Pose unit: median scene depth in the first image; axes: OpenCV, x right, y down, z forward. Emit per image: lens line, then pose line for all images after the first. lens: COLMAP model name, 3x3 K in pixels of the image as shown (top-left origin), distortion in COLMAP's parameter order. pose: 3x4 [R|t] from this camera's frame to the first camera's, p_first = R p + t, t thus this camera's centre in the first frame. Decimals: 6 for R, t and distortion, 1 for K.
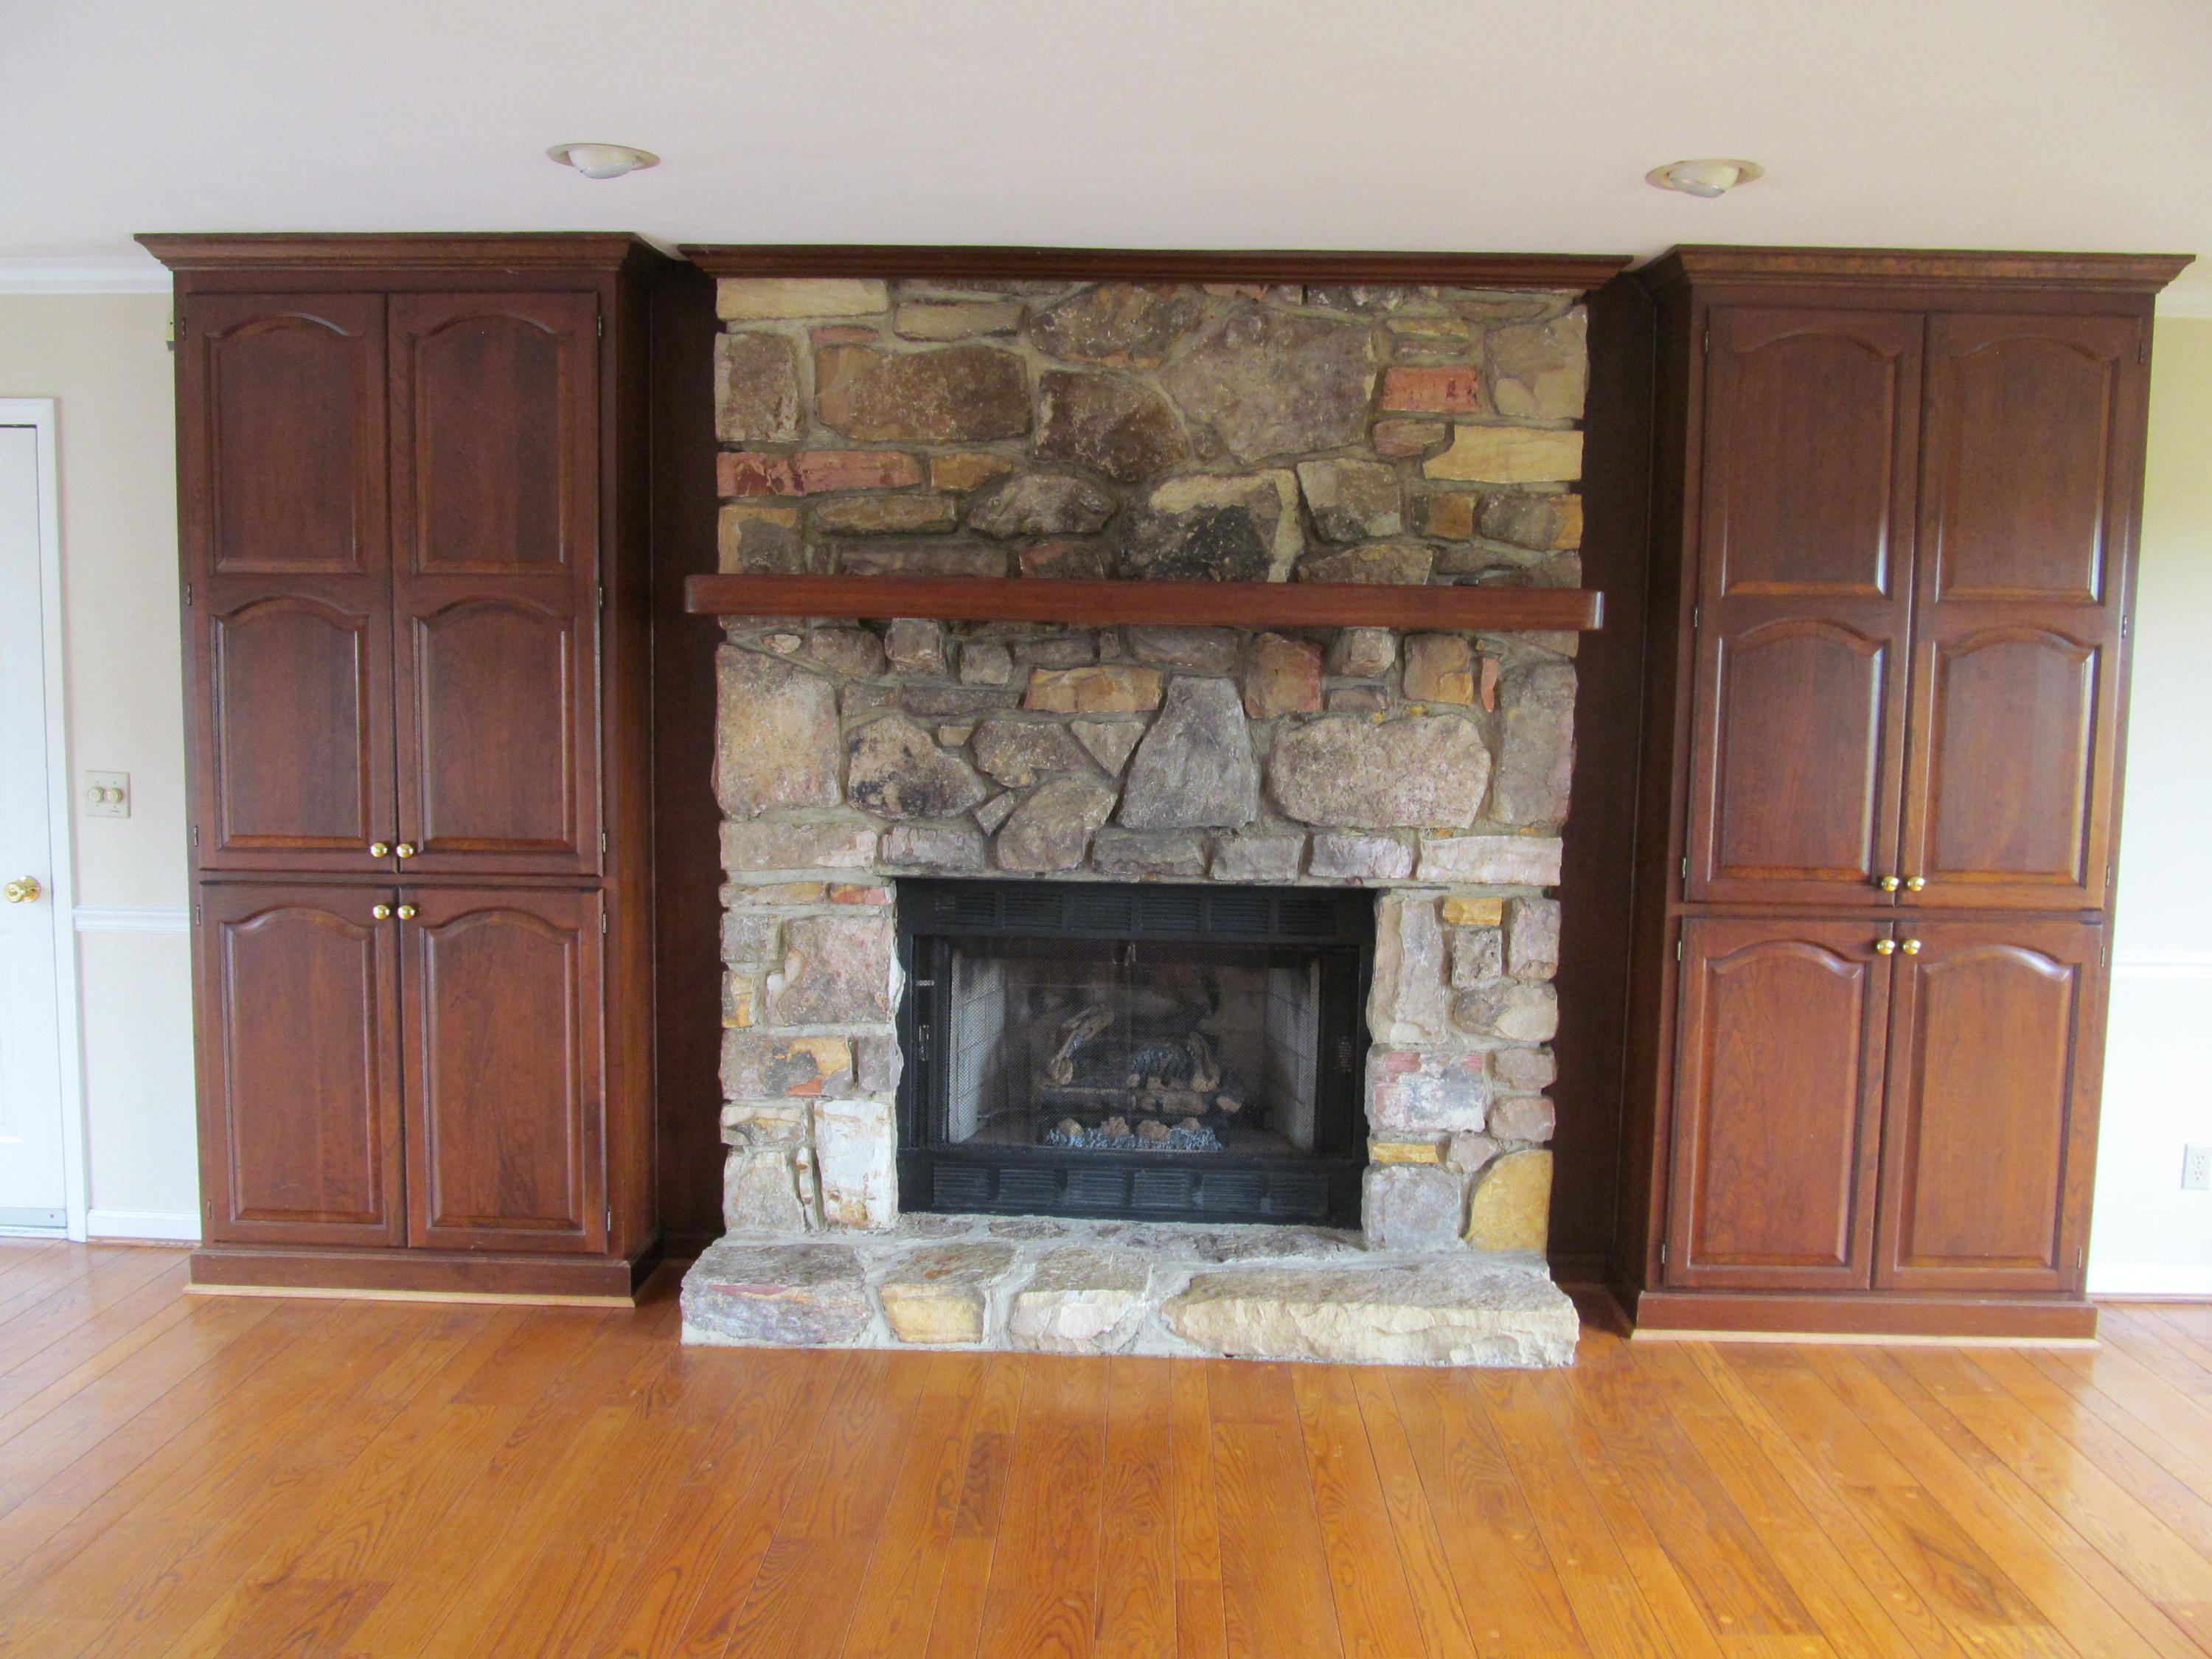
lens RADIAL K [[1829.6, 0, 1105.9], [0, 1829.6, 828.1], [0, 0, 1]] dist [-0.073546, 0.038094]
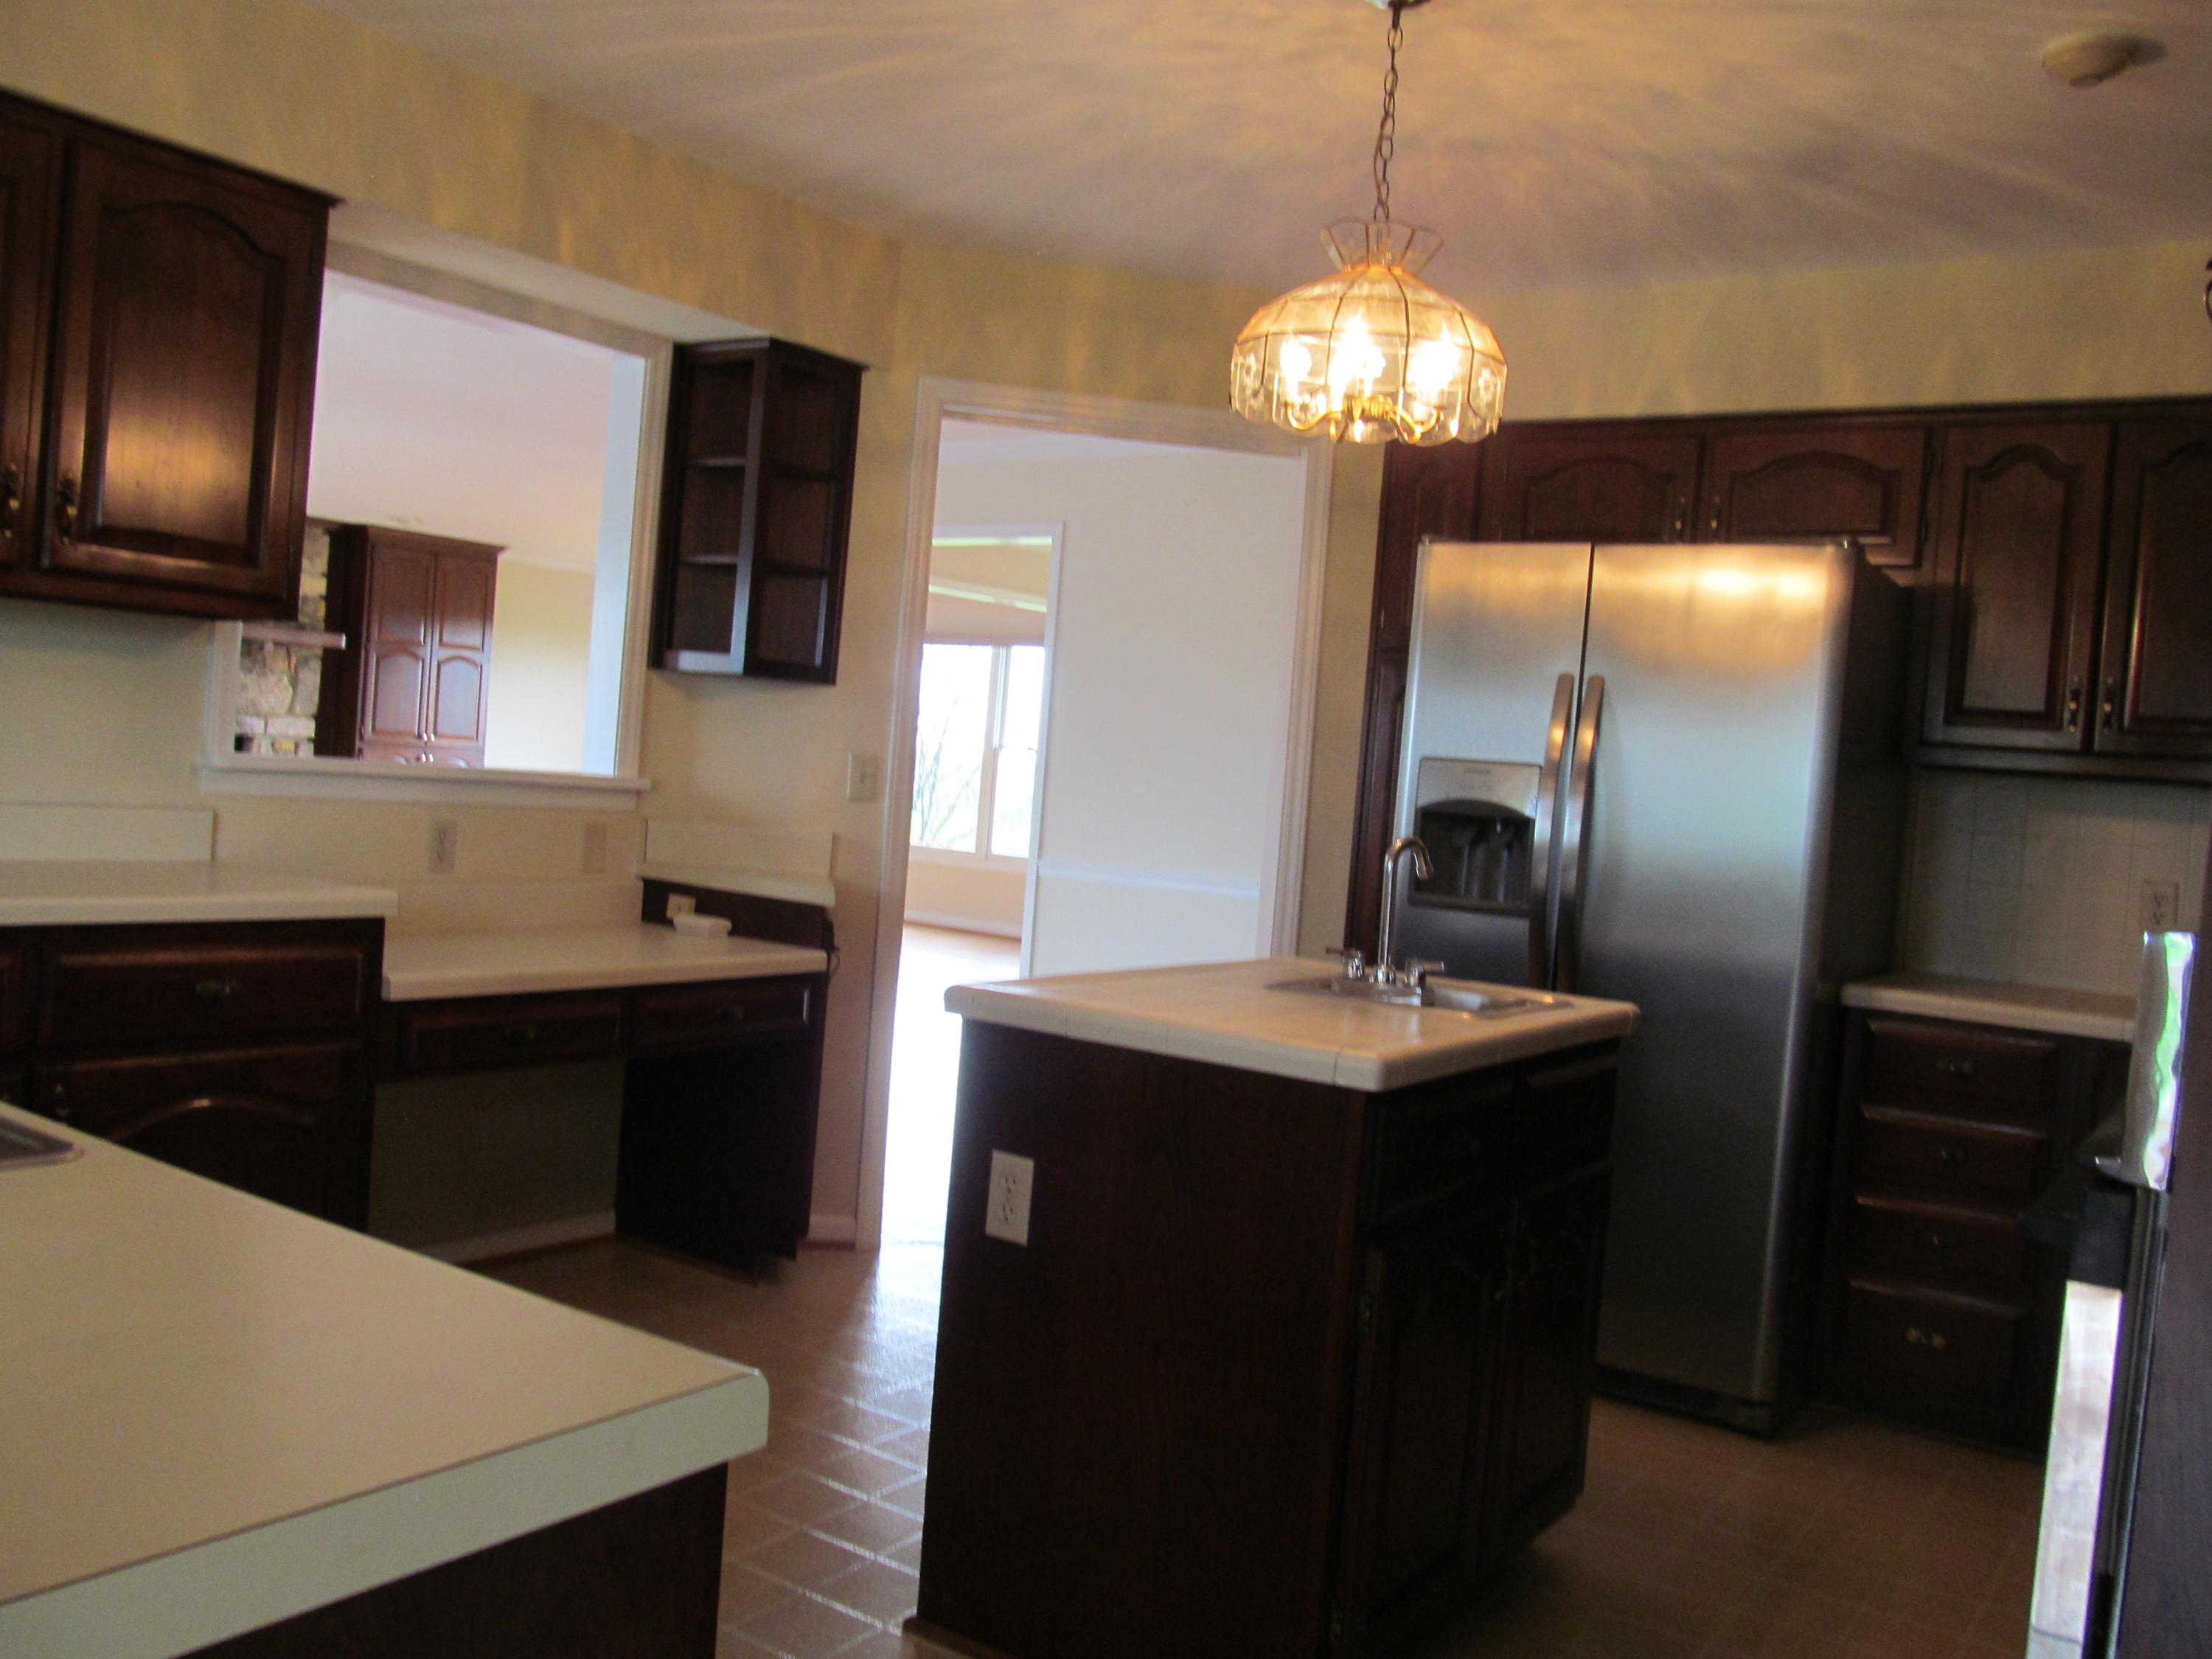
lens RADIAL K [[1829.6, 0, 1117.8], [0, 1829.6, 847.5], [0, 0, 1]] dist [-0.073546, 0.038094]
pose [[0.540322, -0.010998, 0.841387, -1.440582], [0.011475, 0.999918, 0.005701, 0.202413], [-0.841380, 0.006575, 0.540403, -1.566800]]
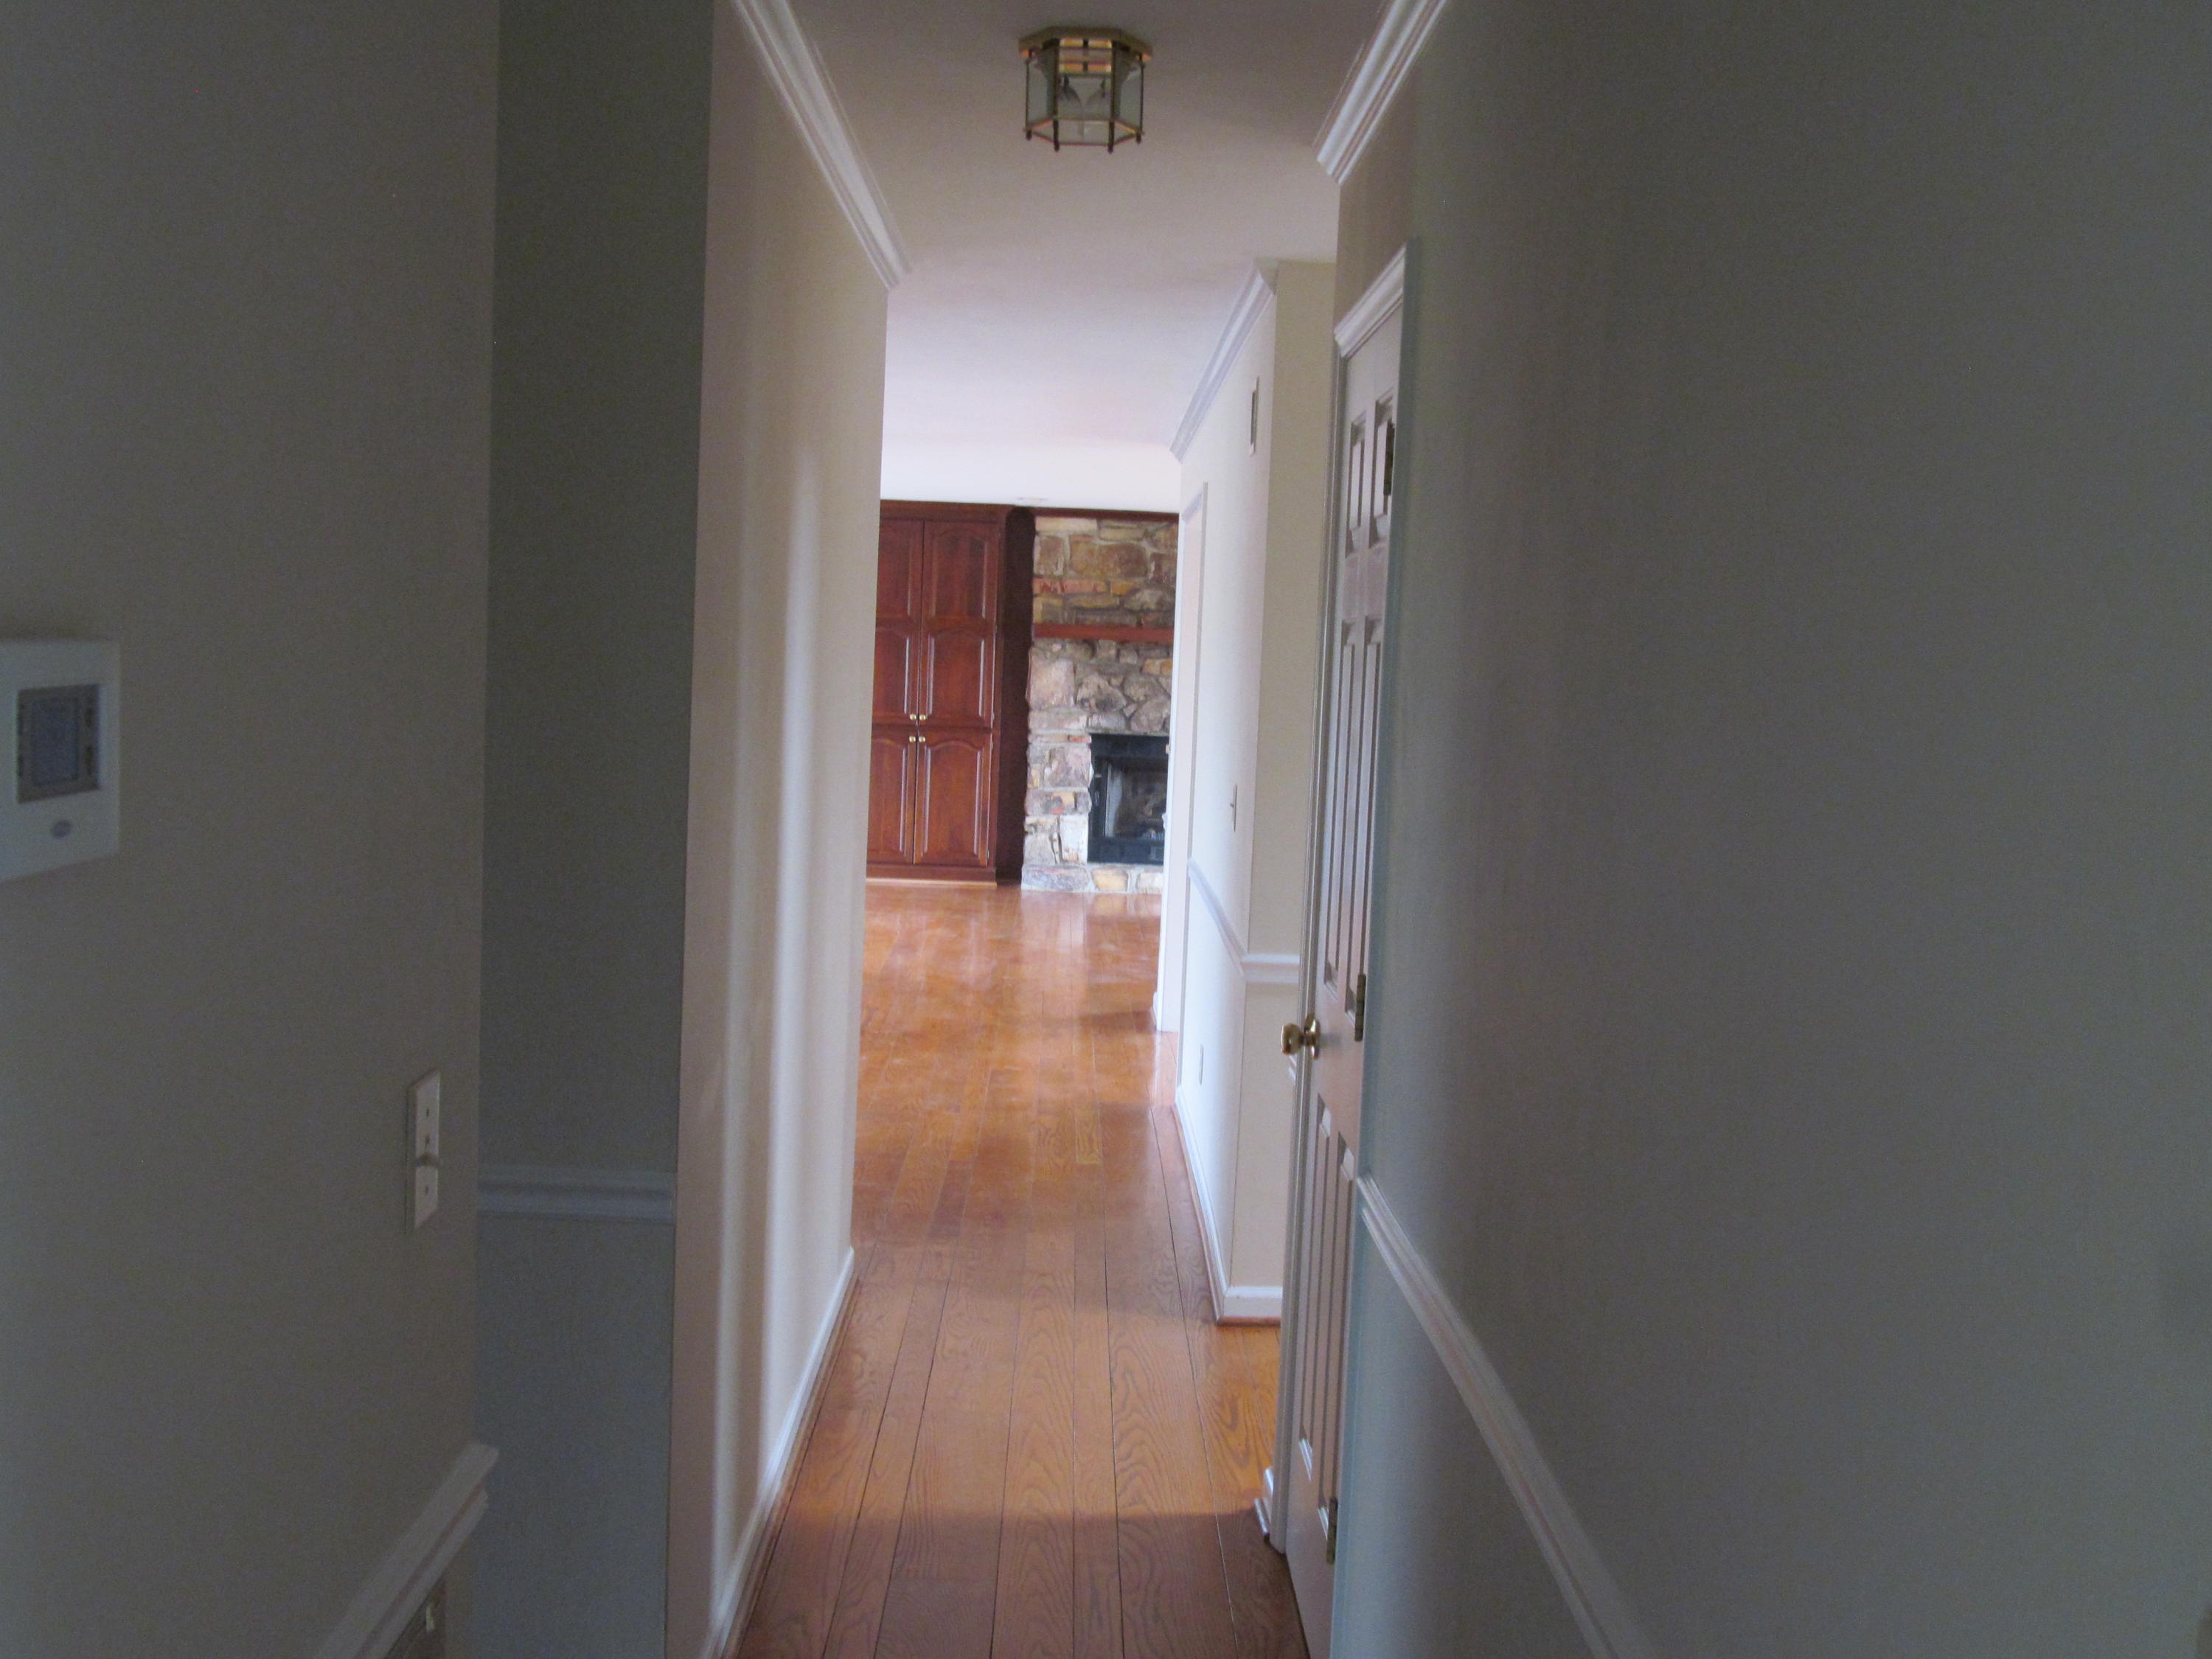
lens RADIAL K [[2234.3, 0, 1105.5], [0, 2234.3, 822.4], [0, 0, 1]] dist [-0.051678, 0.000000]
pose [[0.998587, 0.019189, 0.049559, -0.266351], [-0.018162, 0.999612, -0.021095, 0.237343], [-0.049945, 0.020166, 0.998548, -2.409978]]
